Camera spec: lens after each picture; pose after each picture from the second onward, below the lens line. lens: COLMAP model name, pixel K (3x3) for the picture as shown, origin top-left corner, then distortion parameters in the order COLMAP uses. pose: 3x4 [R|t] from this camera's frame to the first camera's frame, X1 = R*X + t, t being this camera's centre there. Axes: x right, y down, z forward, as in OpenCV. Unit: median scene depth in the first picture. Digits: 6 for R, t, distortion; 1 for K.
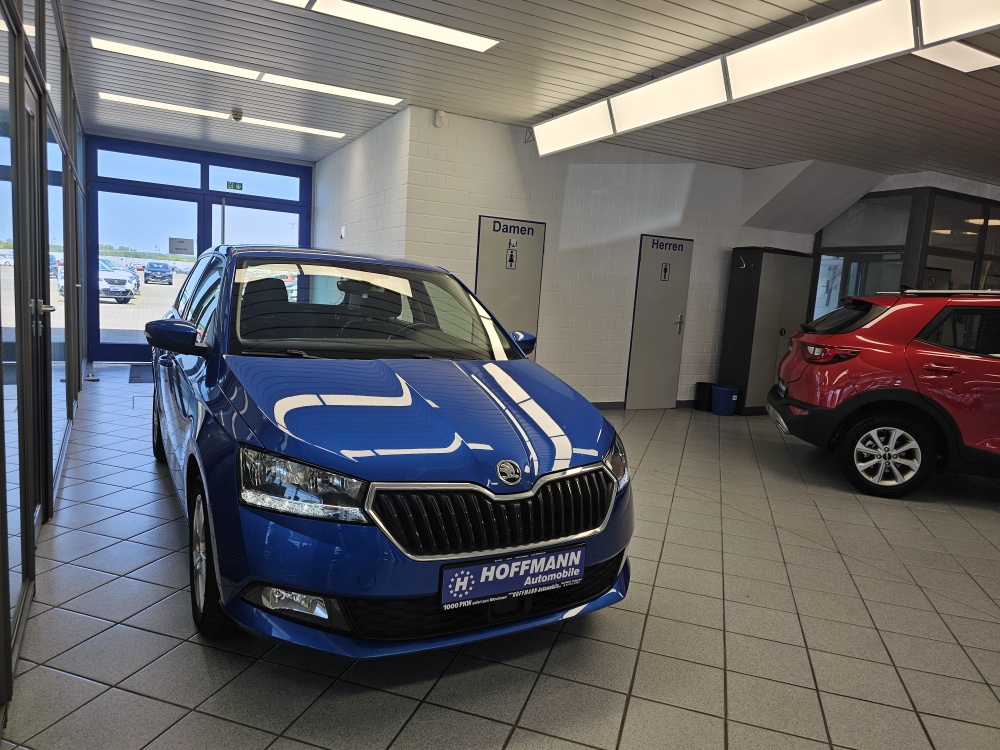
lens RADIAL K [[659.9, 0, 500.0], [0, 659.9, 375.0], [0, 0, 1]] dist [0.056160, -0.071817]
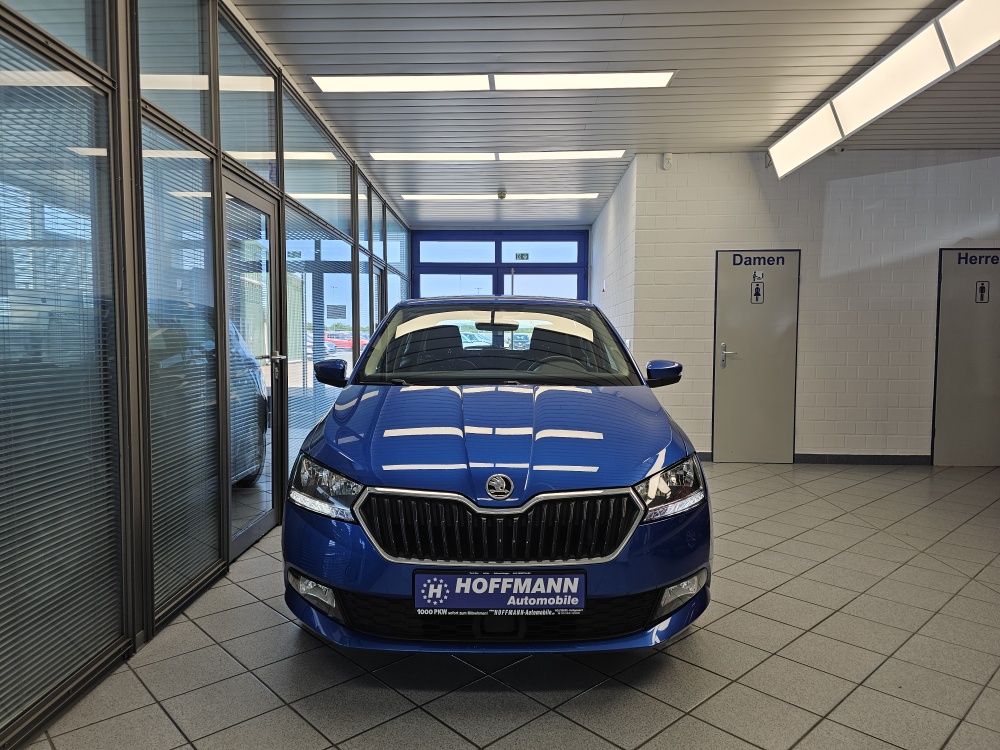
lens RADIAL K [[659.9, 0, 500.0], [0, 659.9, 375.0], [0, 0, 1]] dist [0.056160, -0.071817]
pose [[0.871340, -0.037883, -0.489214, 0.491279], [-0.005949, 0.996126, -0.087731, 0.064700], [0.490643, 0.079354, 0.867740, 0.119459]]
